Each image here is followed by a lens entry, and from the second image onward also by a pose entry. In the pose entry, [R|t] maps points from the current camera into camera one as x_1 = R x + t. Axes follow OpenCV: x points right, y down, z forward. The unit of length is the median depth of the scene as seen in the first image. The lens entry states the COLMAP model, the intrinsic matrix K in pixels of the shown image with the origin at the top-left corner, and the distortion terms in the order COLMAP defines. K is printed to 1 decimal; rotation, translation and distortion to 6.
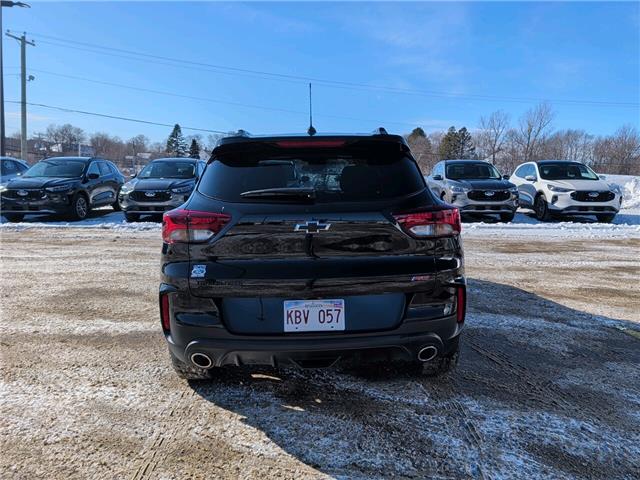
lens RADIAL K [[456.6, 0, 327.5], [0, 456.6, 249.9], [0, 0, 1]] dist [0.028668, -0.023493]
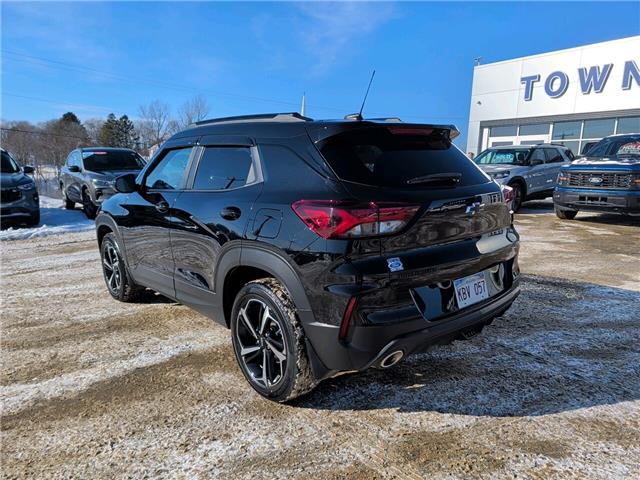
lens RADIAL K [[456.6, 0, 320.4], [0, 456.6, 252.4], [0, 0, 1]] dist [0.028668, -0.023493]
pose [[0.771142, -0.129496, 0.623354, -0.632642], [0.113366, 0.991378, 0.065706, -0.037588], [-0.626488, 0.019999, 0.779174, 0.234624]]
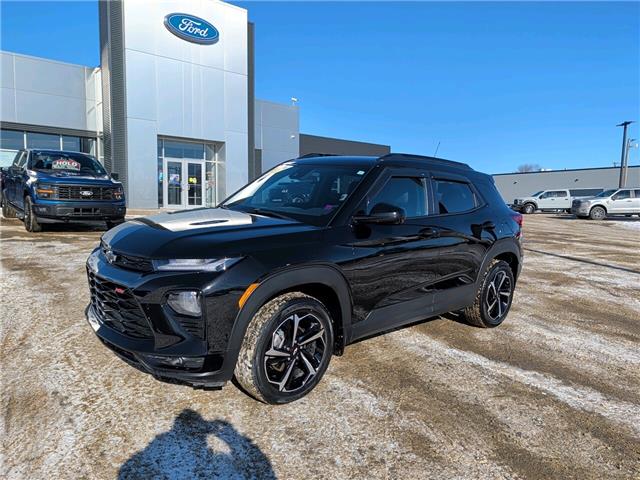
lens RADIAL K [[456.6, 0, 317.3], [0, 456.6, 247.2], [0, 0, 1]] dist [0.028668, -0.023493]
pose [[-0.652523, -0.132513, 0.746093, -0.885395], [0.078100, 0.967587, 0.240158, -0.342109], [-0.753734, 0.214979, -0.621023, 2.031093]]
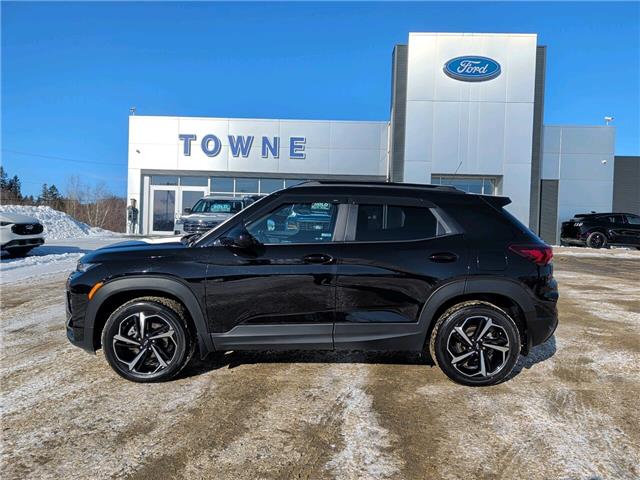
lens RADIAL K [[456.6, 0, 327.4], [0, 456.6, 255.2], [0, 0, 1]] dist [0.028668, -0.023493]
pose [[0.009396, -0.097451, 0.995196, -1.278518], [0.142351, 0.985234, 0.095132, -0.206853], [-0.989772, 0.140773, 0.023130, 1.149535]]
